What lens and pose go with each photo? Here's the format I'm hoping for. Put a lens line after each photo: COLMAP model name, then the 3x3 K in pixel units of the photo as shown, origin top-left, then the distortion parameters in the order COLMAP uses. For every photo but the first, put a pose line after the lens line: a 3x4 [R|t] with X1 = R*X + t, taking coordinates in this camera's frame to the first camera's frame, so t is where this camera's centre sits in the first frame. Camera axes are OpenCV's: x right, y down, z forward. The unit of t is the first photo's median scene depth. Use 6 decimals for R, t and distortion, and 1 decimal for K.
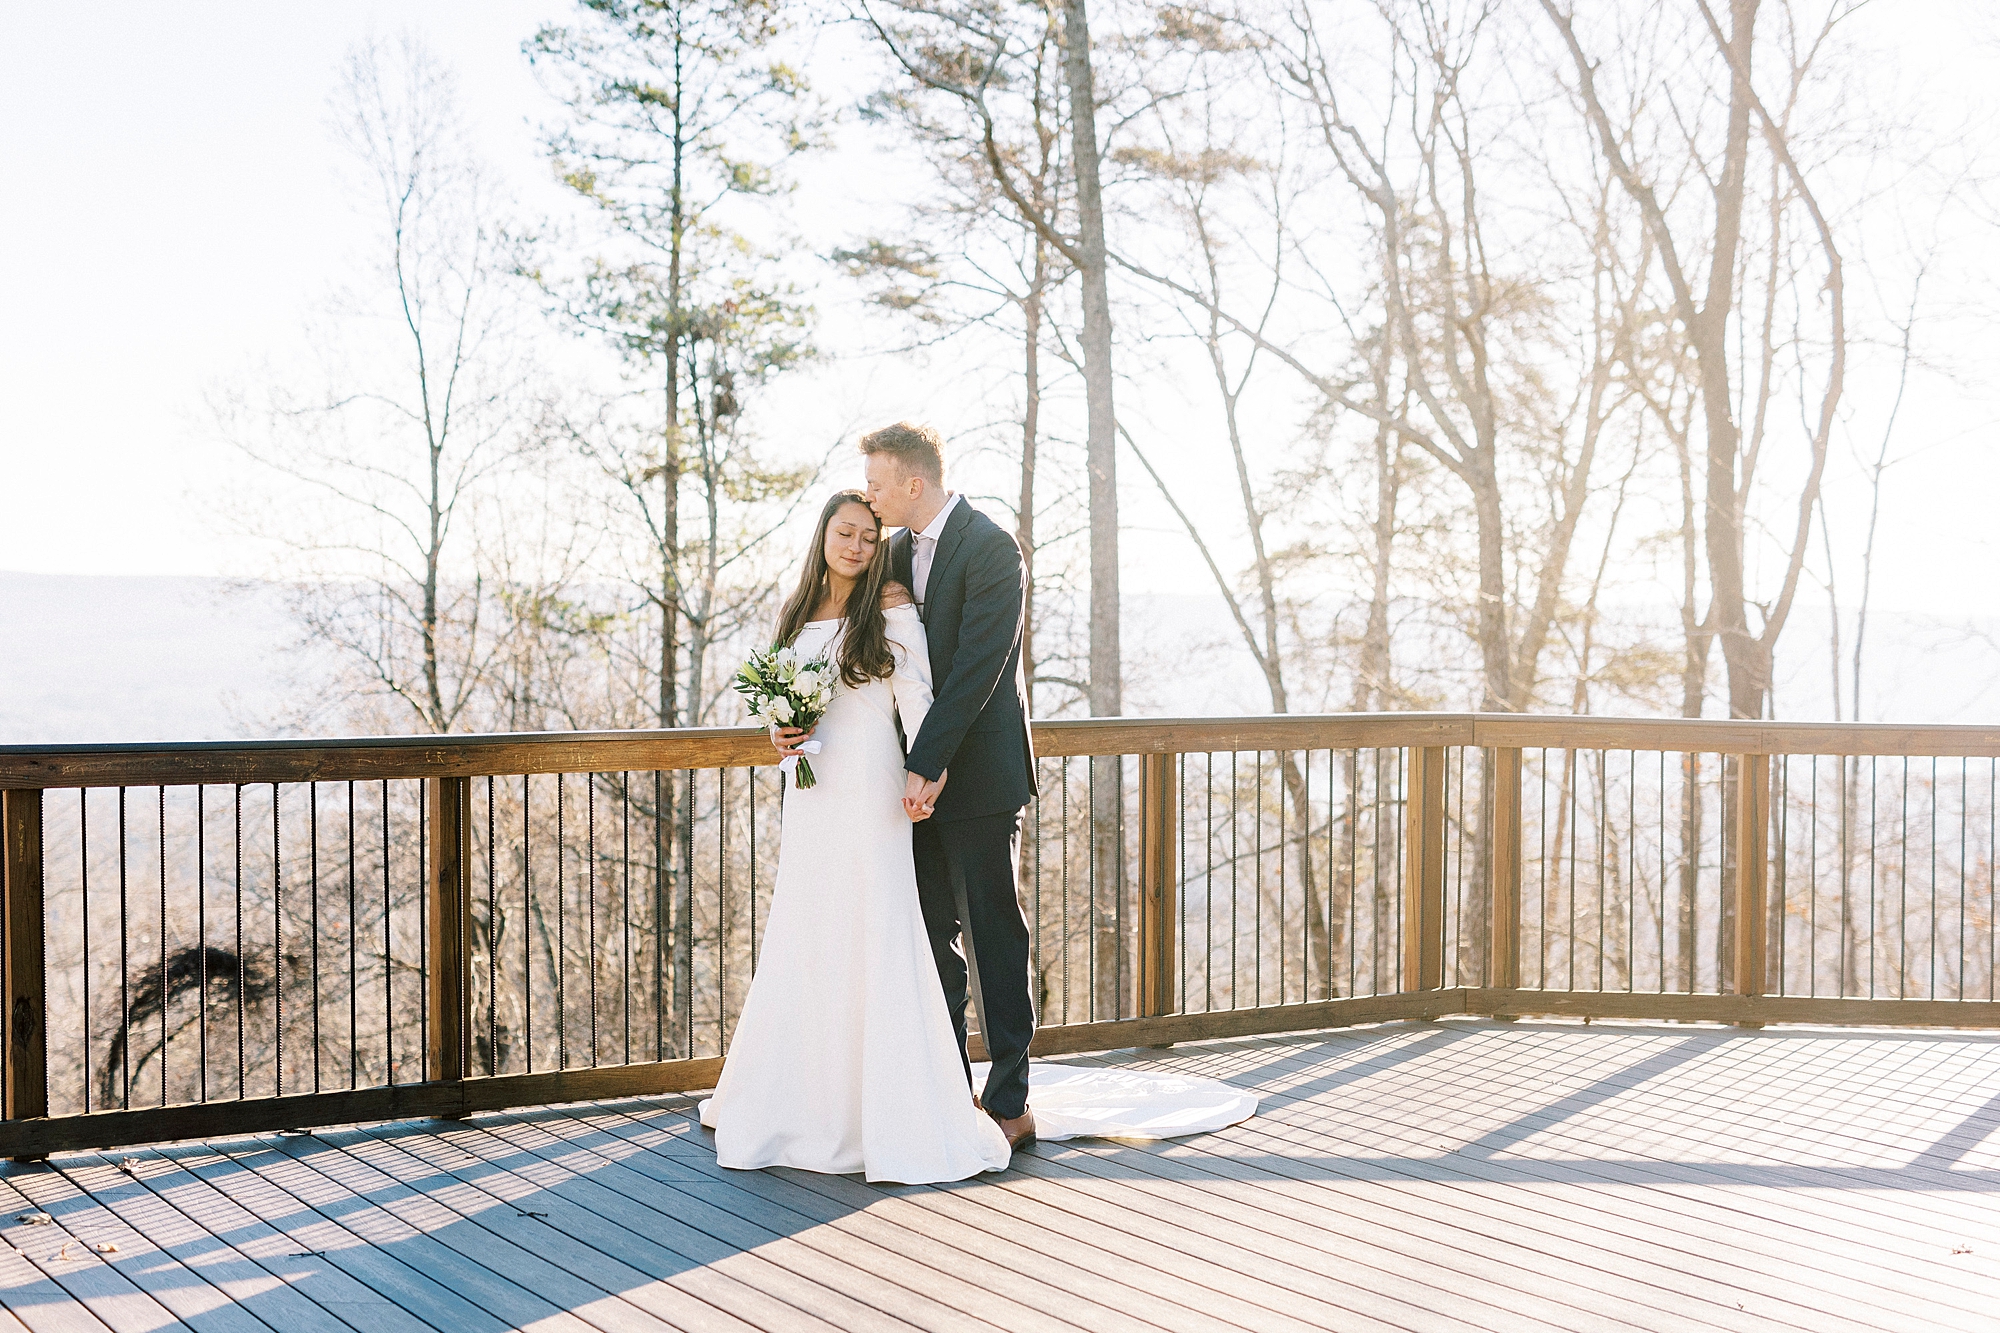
lens RADIAL K [[2934.3, 0, 996.5], [0, 2934.3, 711.9], [0, 0, 1]] dist [-0.011606, 0.024999]
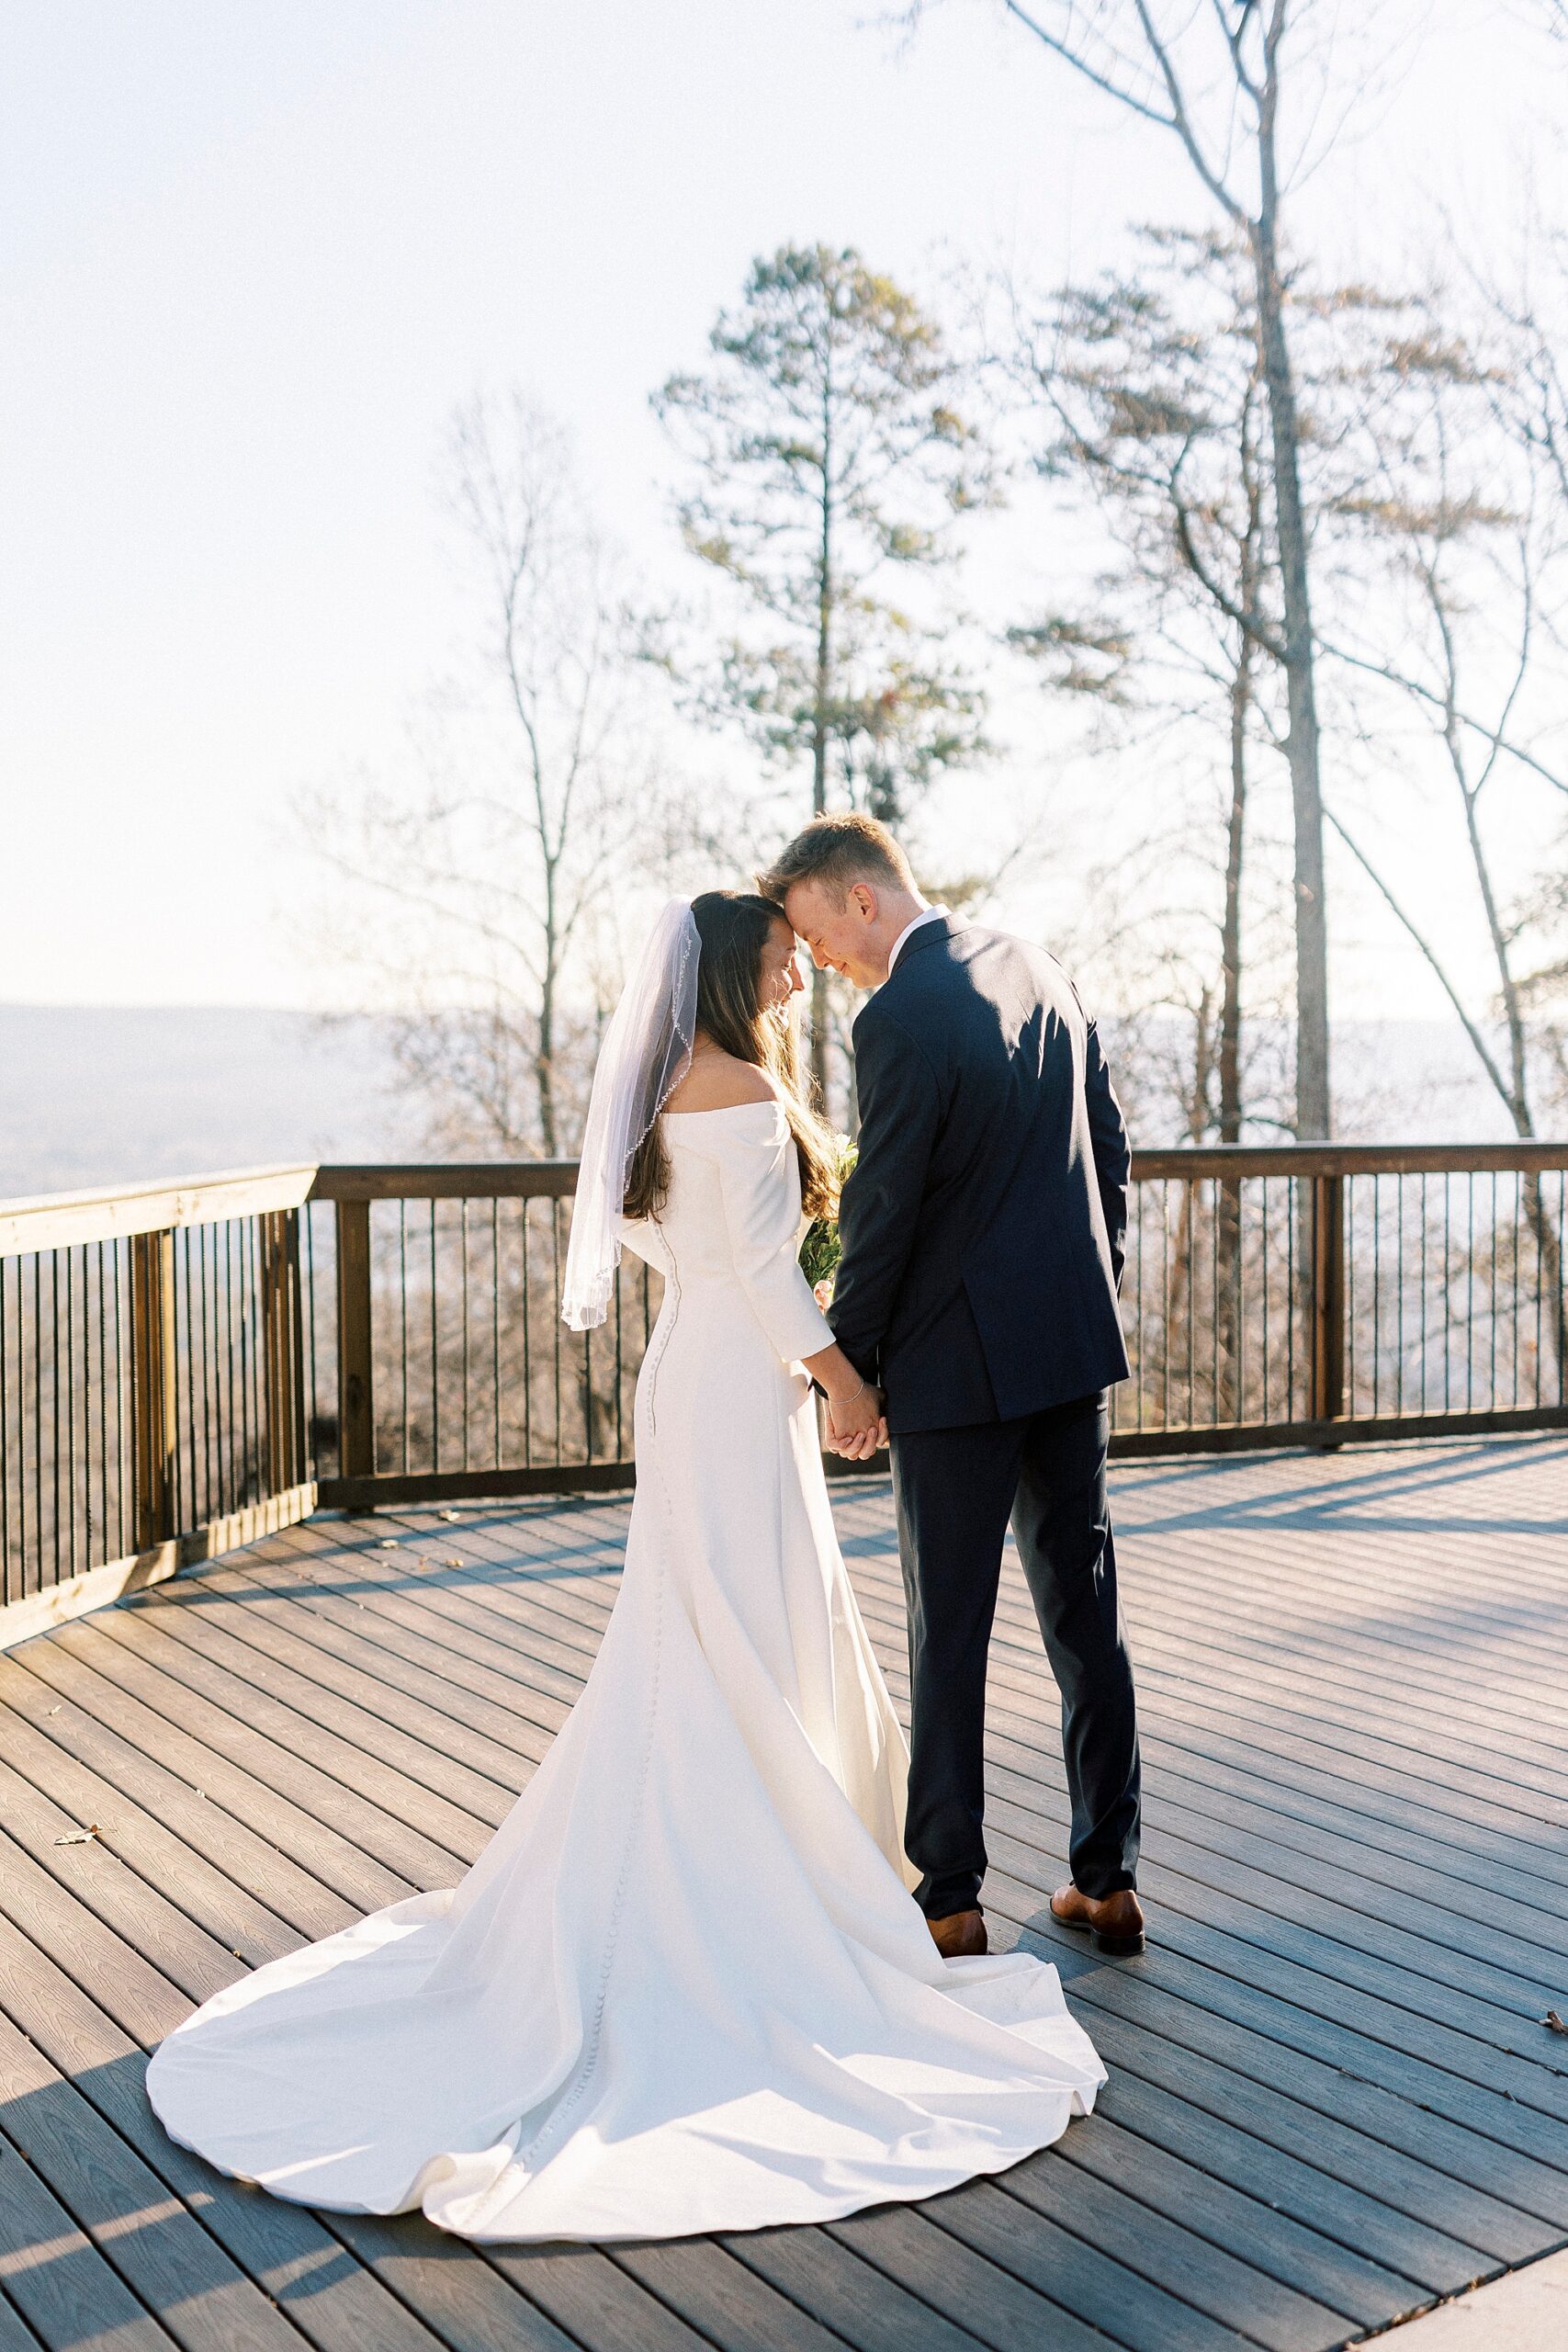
lens RADIAL K [[3663.7, 0, 784.0], [0, 3663.7, 1176.0], [0, 0, 1]] dist [-0.093041, 1.315135]
pose [[0.993460, -0.000507, -0.114179, 0.002082], [0.000714, 0.999998, 0.001769, 0.002250], [0.114178, -0.001838, 0.993459, -0.076184]]
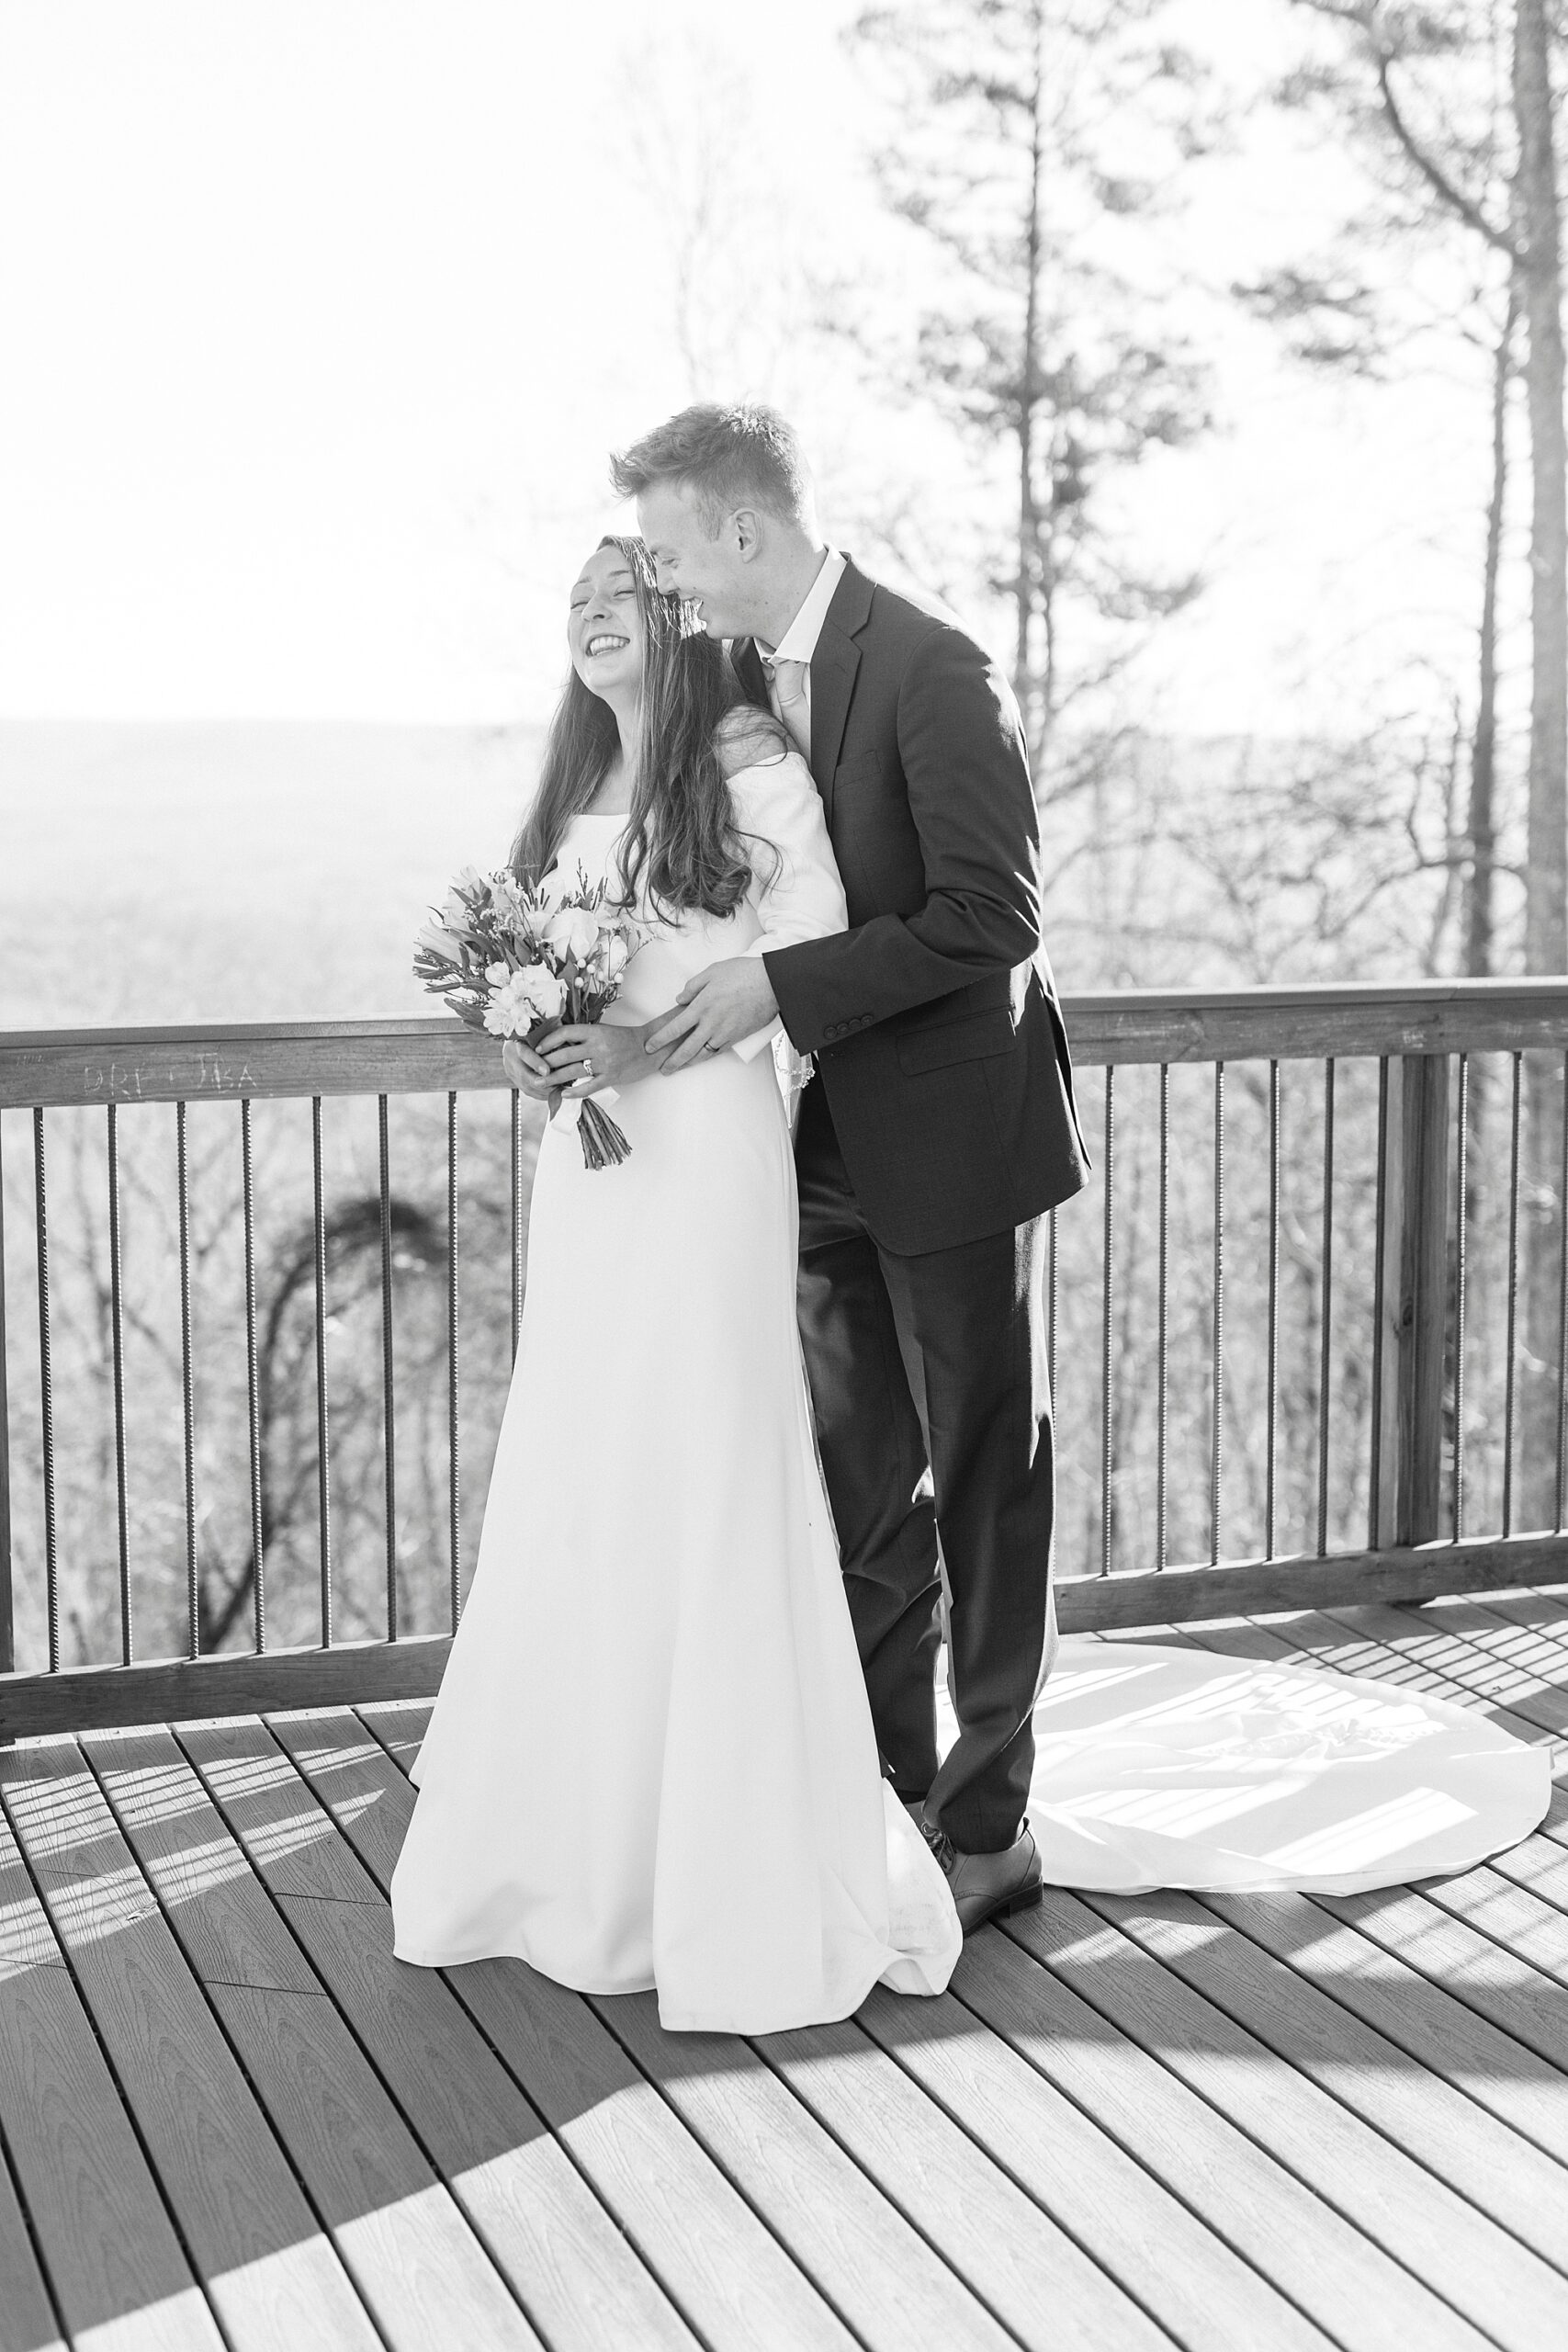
lens RADIAL K [[3450.4, 0, 729.0], [0, 3450.4, 1177.8], [0, 0, 1]] dist [-0.011606, 0.024999]
pose [[0.976006, 0.020206, -0.216806, 0.014652], [-0.001433, 0.996260, 0.086396, -0.003508], [0.217740, -0.084012, 0.972384, 0.078122]]
